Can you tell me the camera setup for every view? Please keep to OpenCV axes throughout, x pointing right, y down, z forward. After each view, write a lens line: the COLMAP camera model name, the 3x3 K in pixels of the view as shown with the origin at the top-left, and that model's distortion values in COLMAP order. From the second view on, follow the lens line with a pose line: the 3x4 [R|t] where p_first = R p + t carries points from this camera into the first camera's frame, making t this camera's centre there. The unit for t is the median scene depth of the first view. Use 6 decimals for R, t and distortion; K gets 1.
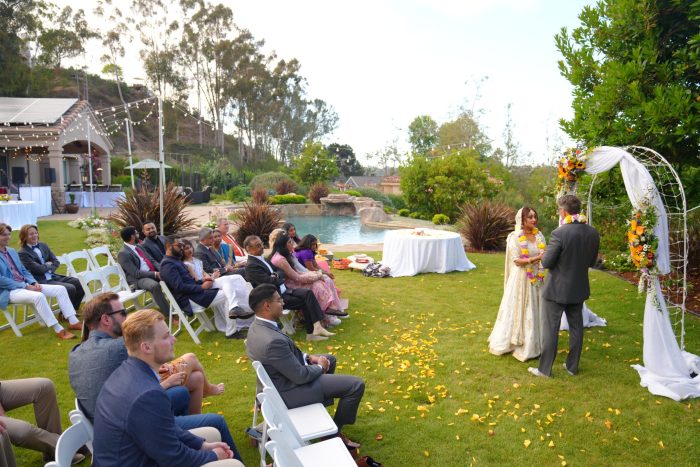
lens RADIAL K [[1744.3, 0, 347.6], [0, 1744.3, 254.0], [0, 0, 1]] dist [0.032672, -0.239718]
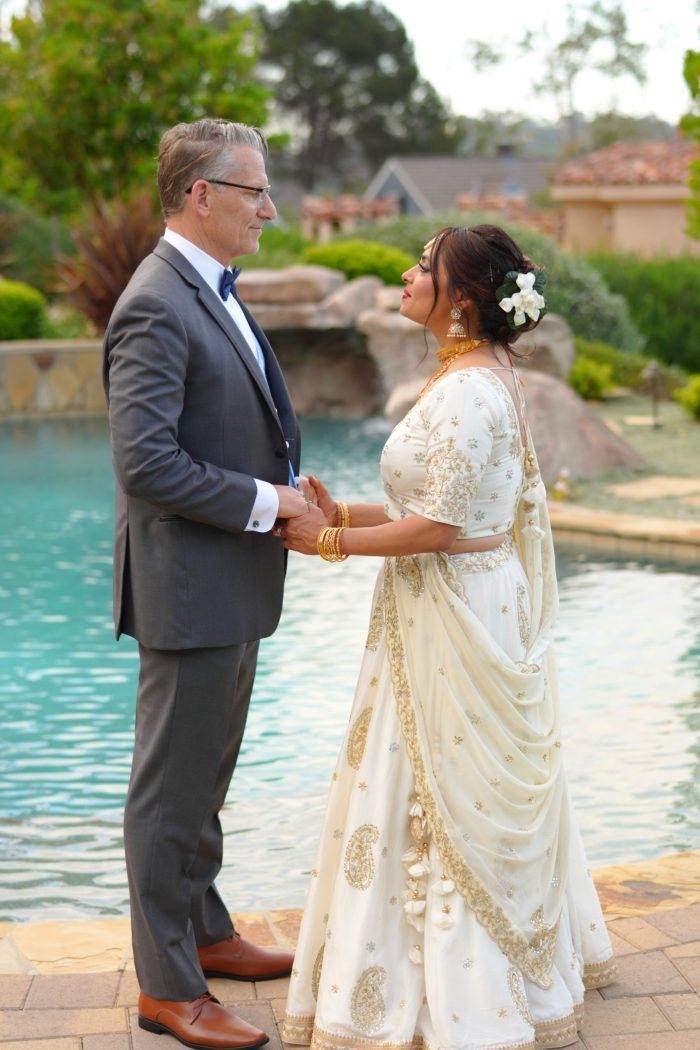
lens RADIAL K [[2616.5, 0, 350.0], [0, 2616.5, 525.0], [0, 0, 1]] dist [0.032672, -0.239718]
pose [[0.998371, -0.015565, -0.054891, 0.012440], [0.020042, 0.996434, 0.081967, -0.027749], [0.053420, -0.082934, 0.995122, 0.702855]]
